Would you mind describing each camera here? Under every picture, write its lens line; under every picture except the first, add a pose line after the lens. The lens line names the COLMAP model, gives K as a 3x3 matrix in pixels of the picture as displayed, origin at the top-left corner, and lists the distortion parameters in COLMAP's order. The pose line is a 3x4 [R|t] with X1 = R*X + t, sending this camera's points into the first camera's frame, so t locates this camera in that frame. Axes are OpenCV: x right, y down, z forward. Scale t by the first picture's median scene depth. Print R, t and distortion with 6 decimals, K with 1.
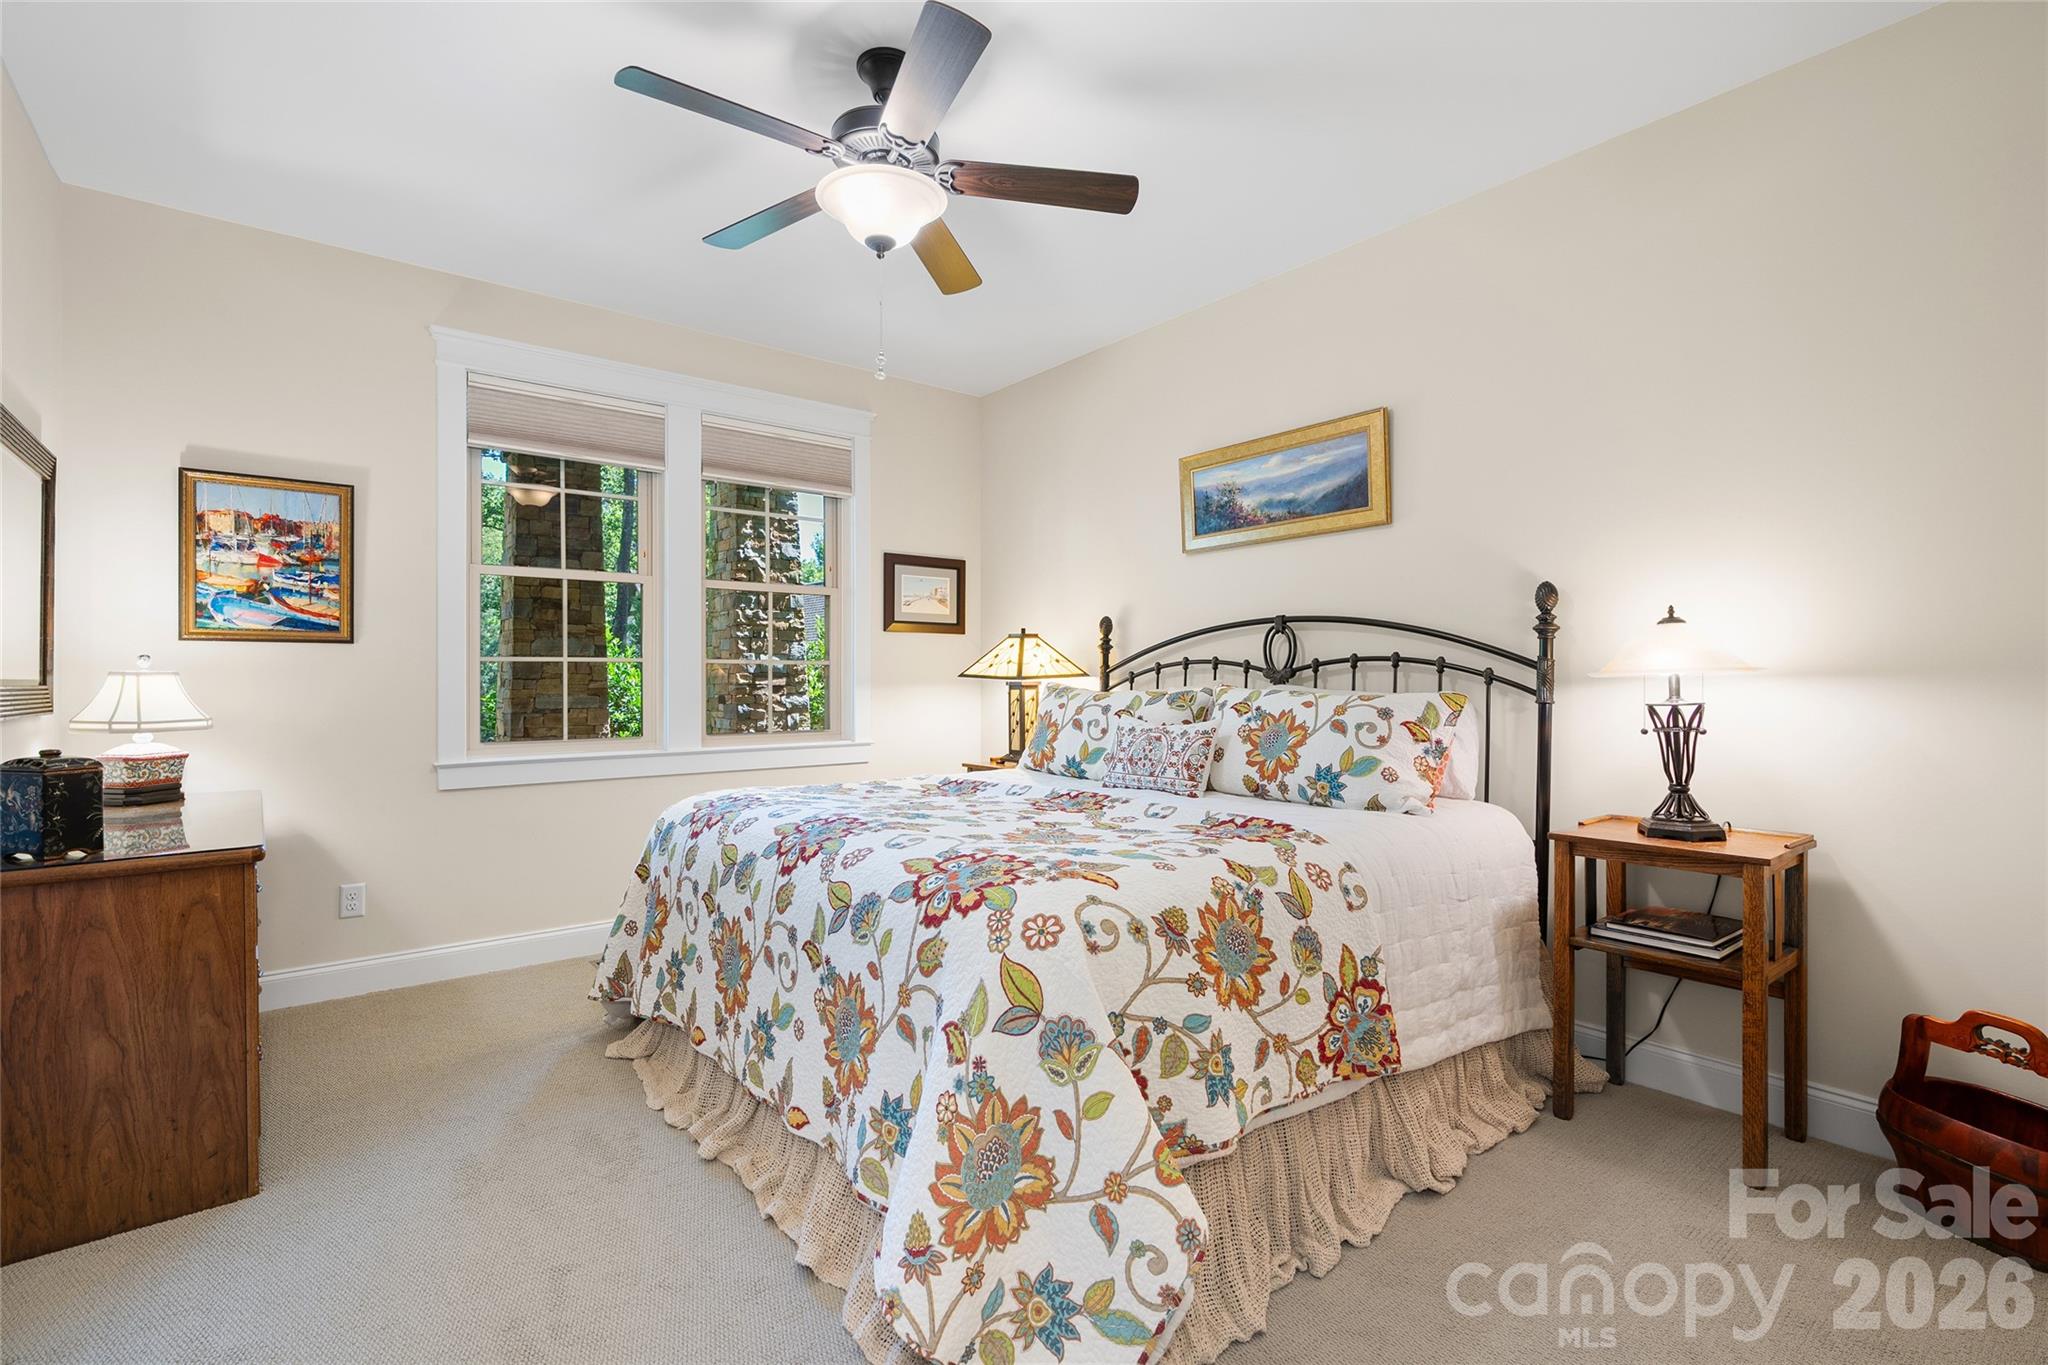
lens RADIAL K [[920.4, 0, 1025.9], [0, 920.4, 679.9], [0, 0, 1]] dist [-0.006974, 0.002106]
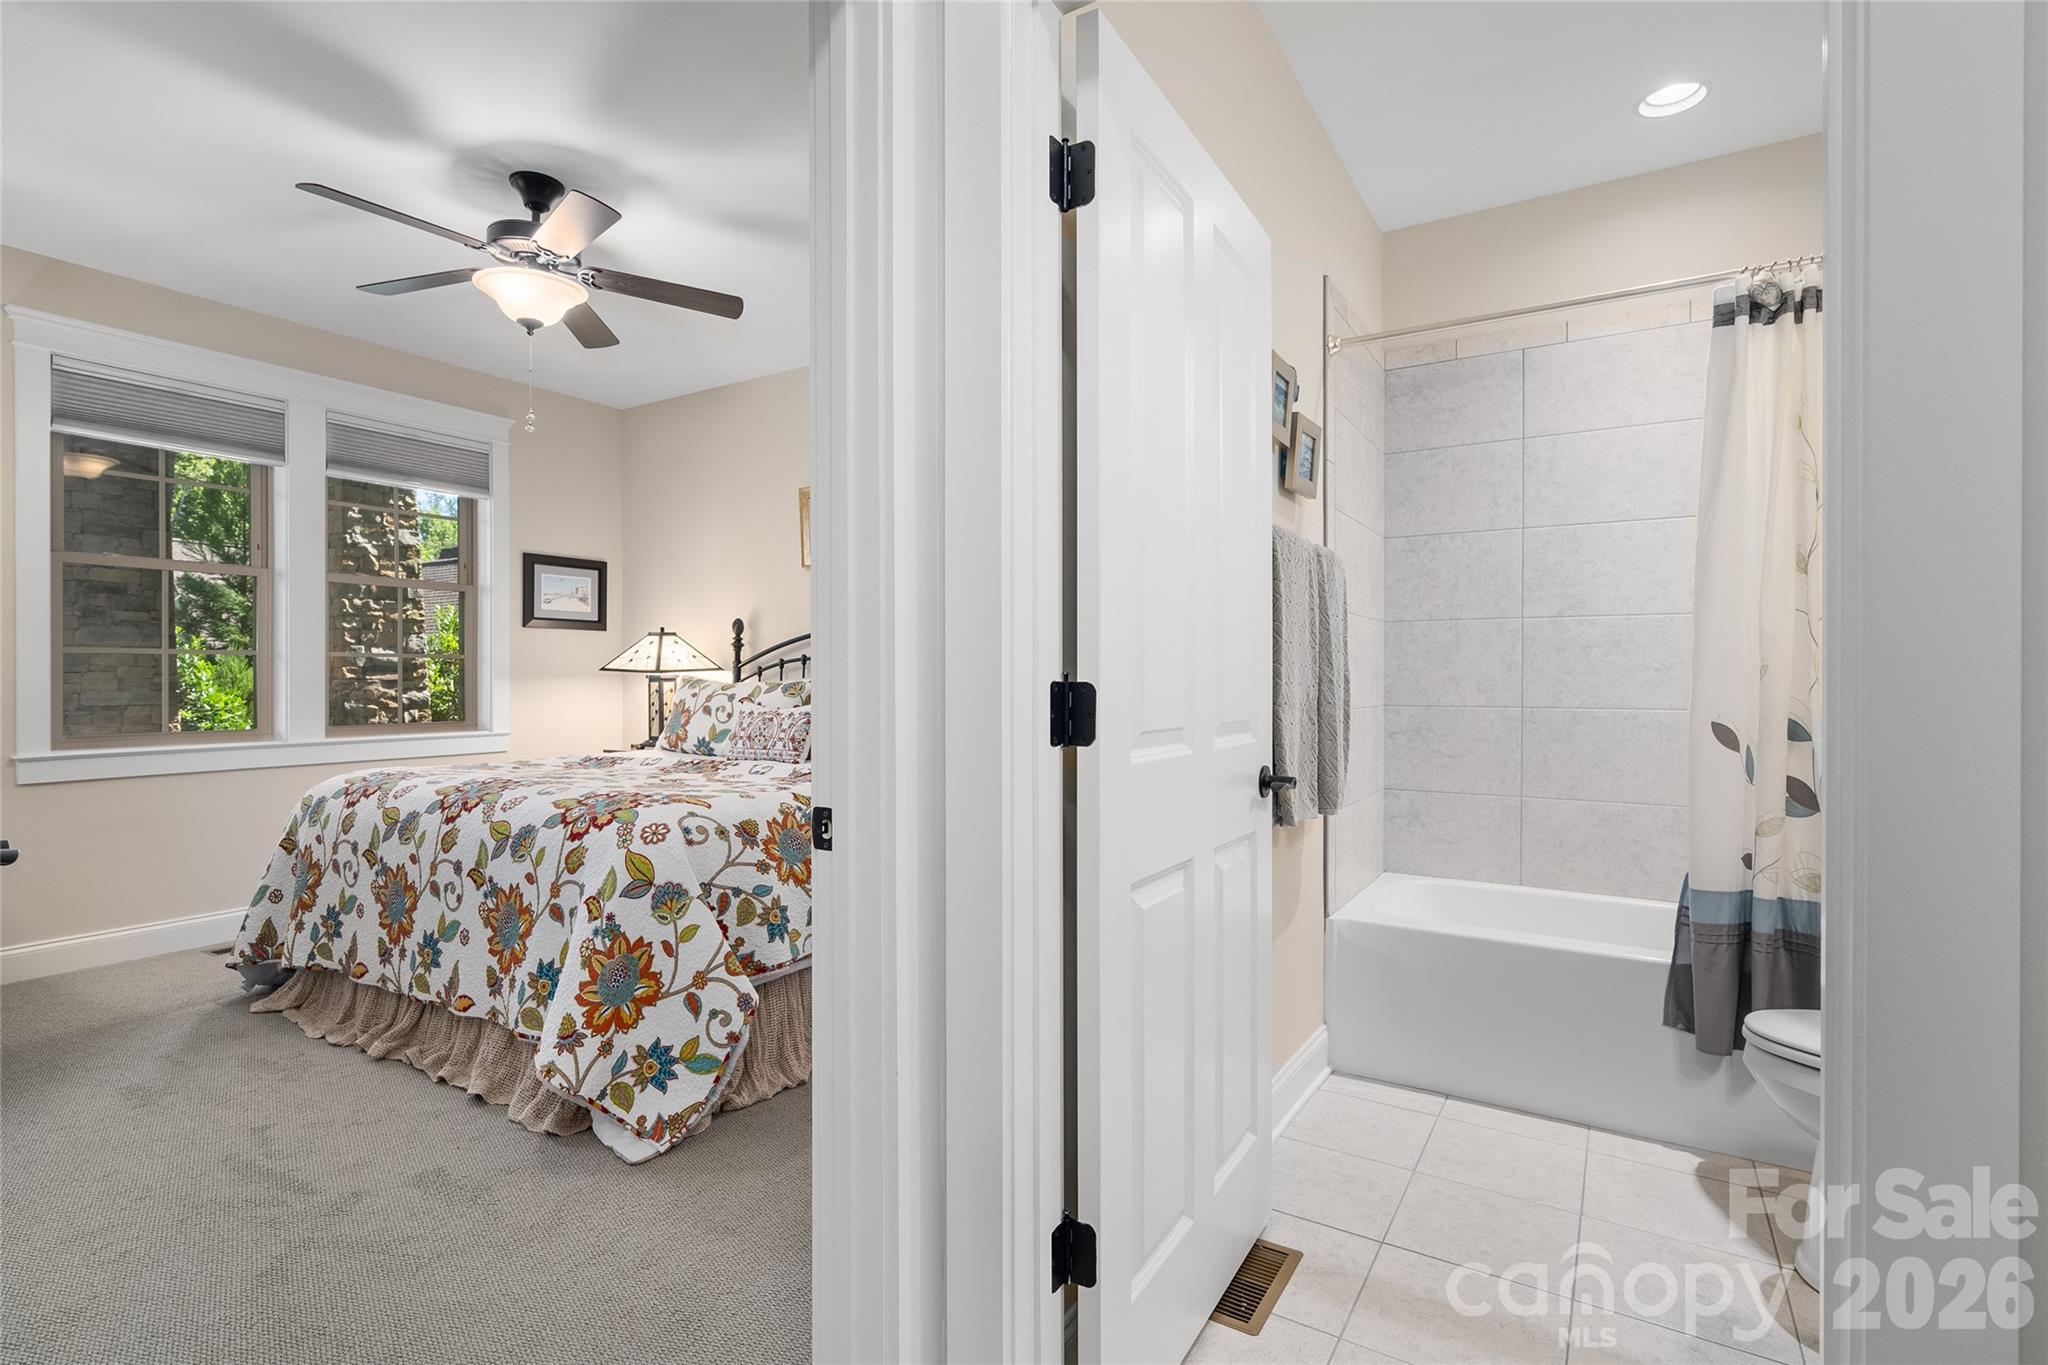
lens RADIAL K [[957.6, 0, 1019.1], [0, 957.6, 678.8], [0, 0, 1]] dist [-0.008885, 0.001969]
pose [[0.943493, 0.000524, 0.331391, 0.039019], [-0.001142, 0.999998, 0.001672, 0.007495], [-0.331389, -0.001956, 0.943492, -0.444815]]
